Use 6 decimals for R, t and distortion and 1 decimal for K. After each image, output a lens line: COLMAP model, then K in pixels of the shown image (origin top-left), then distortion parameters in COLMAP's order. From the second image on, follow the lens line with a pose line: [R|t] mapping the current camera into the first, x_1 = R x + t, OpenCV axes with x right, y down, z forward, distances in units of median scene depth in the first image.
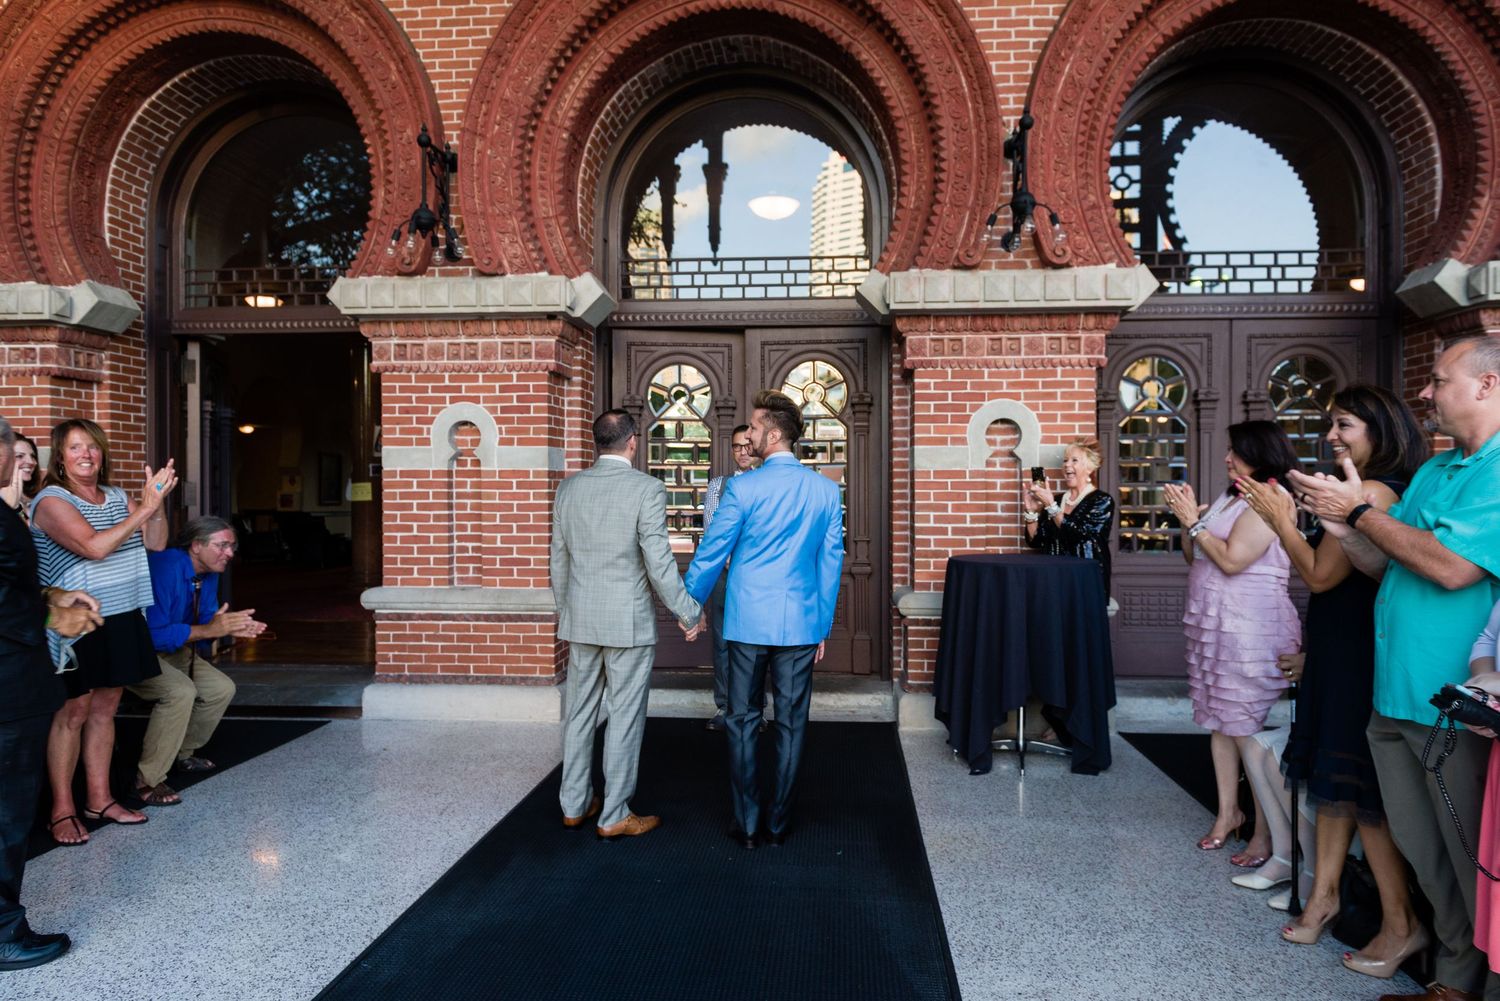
lens RADIAL K [[981.9, 0, 718.3], [0, 981.9, 500.6], [0, 0, 1]] dist [-0.000154, -0.001623]
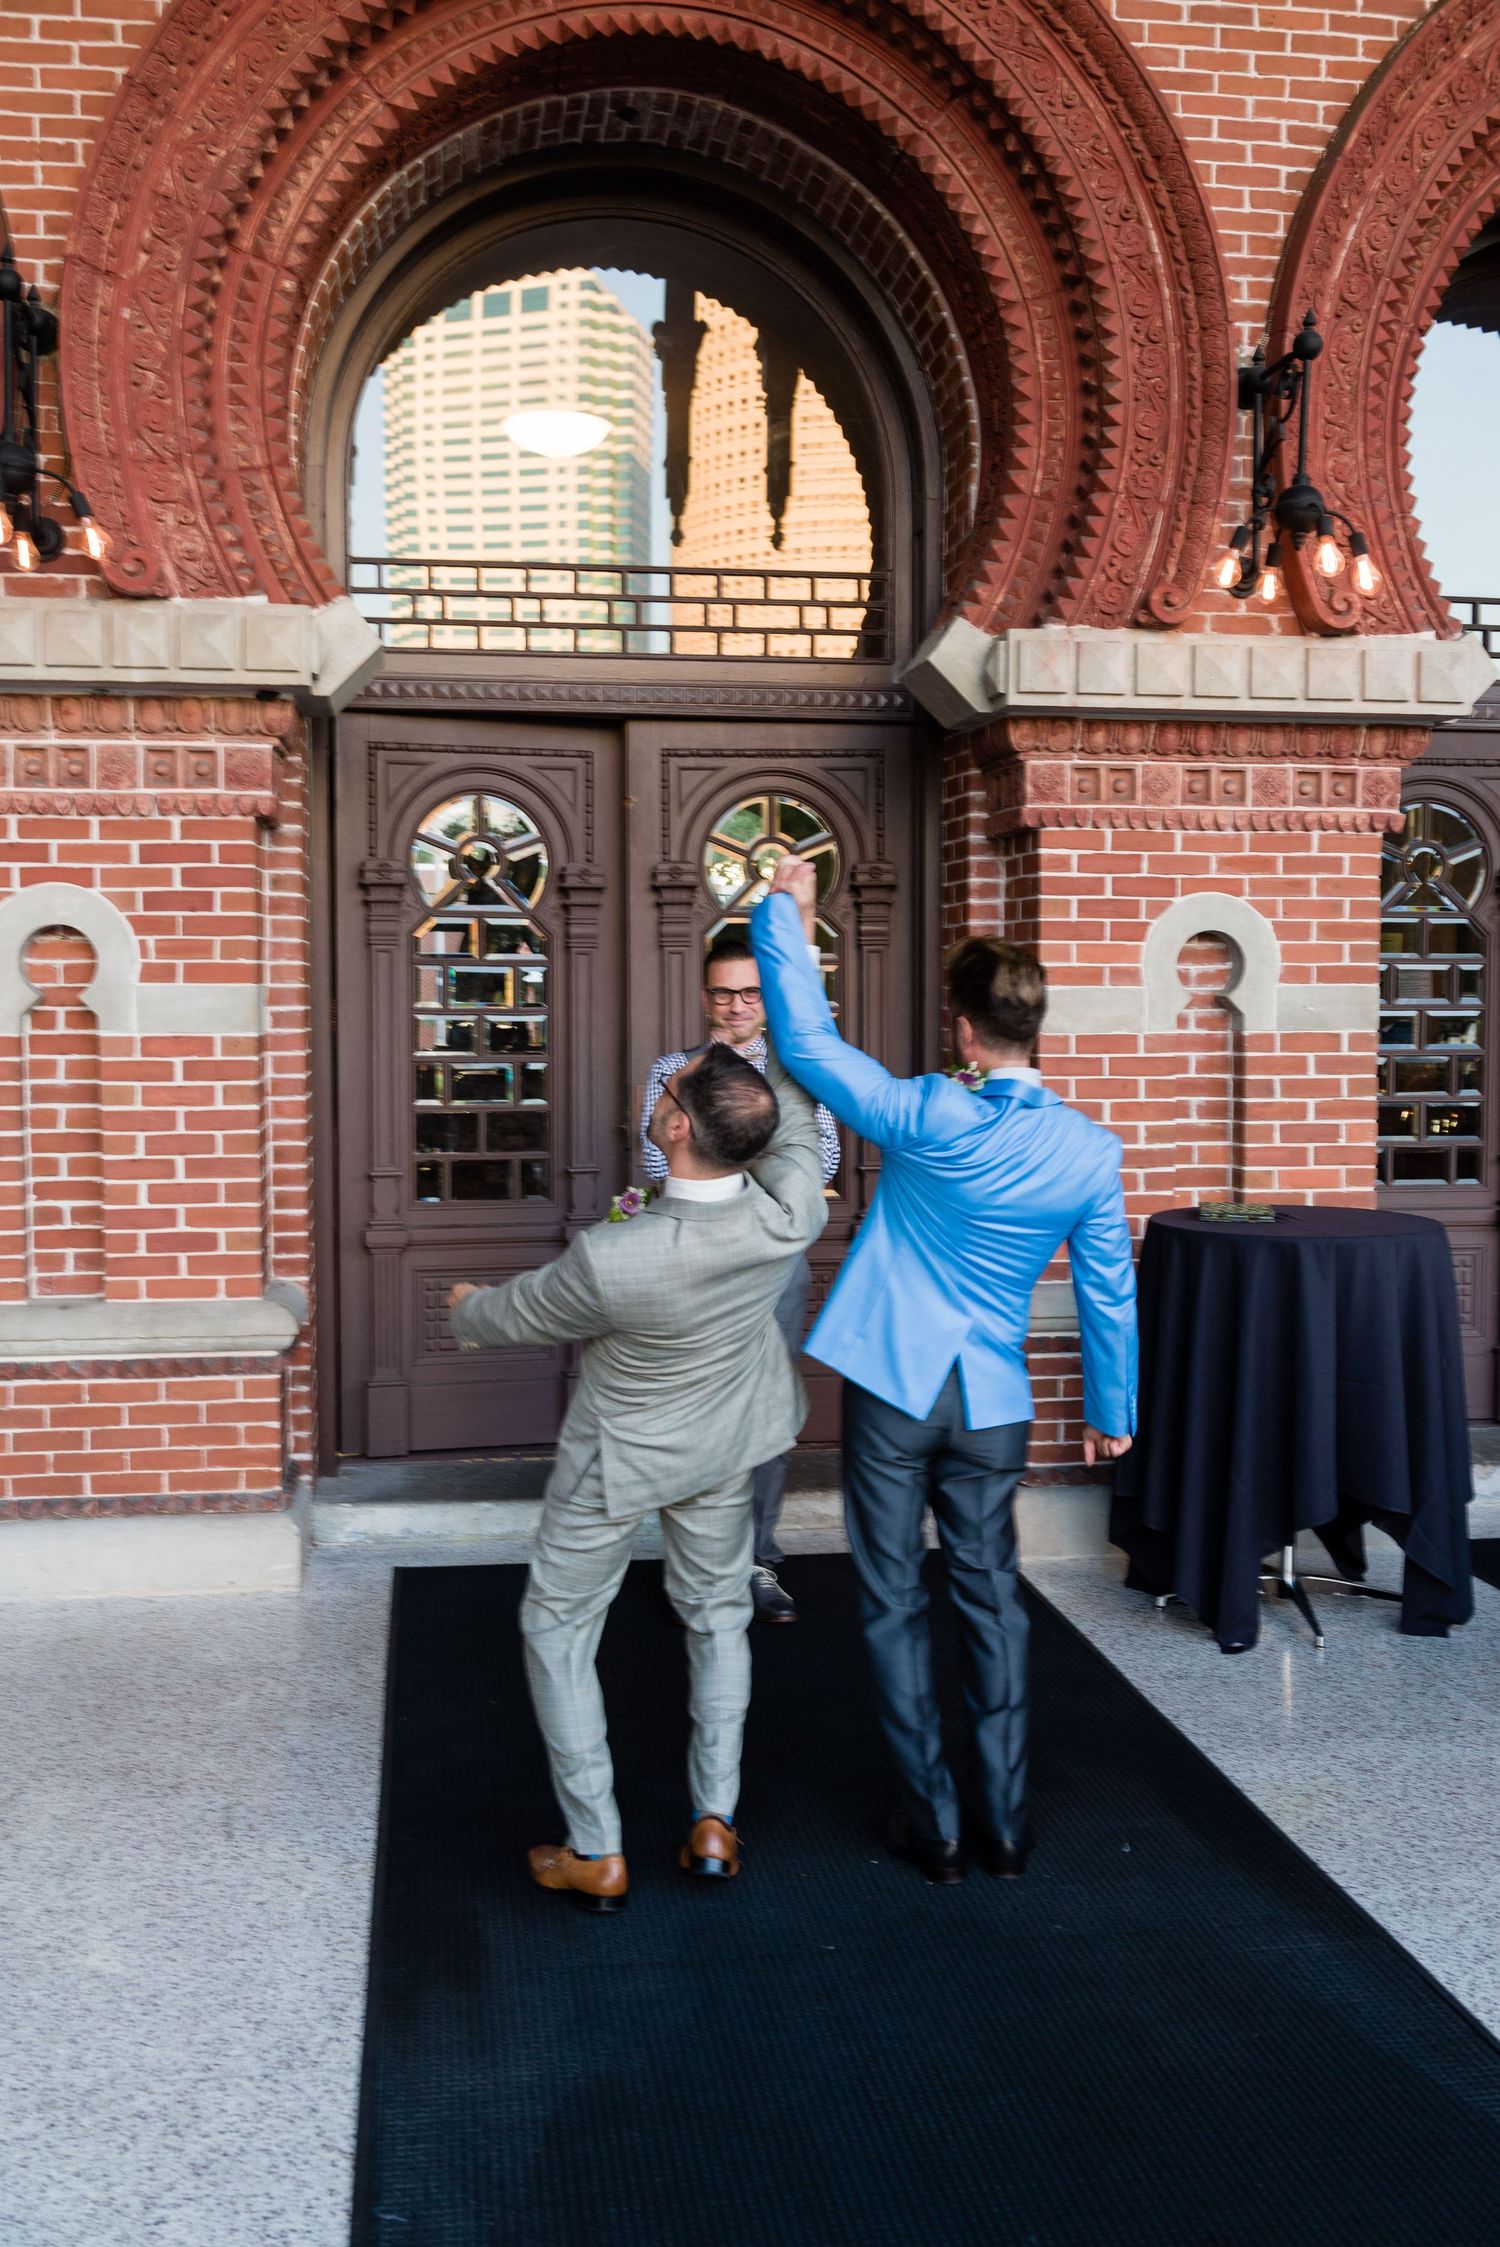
lens RADIAL K [[2088.1, 0, 700.0], [0, 2088.1, 1113.6], [0, 0, 1]] dist [-0.008252, 0.000000]
pose [[0.973585, -0.015269, 0.227812, -0.201722], [0.005170, 0.998980, 0.044862, -0.039346], [-0.228265, -0.042499, 0.972671, 0.023390]]
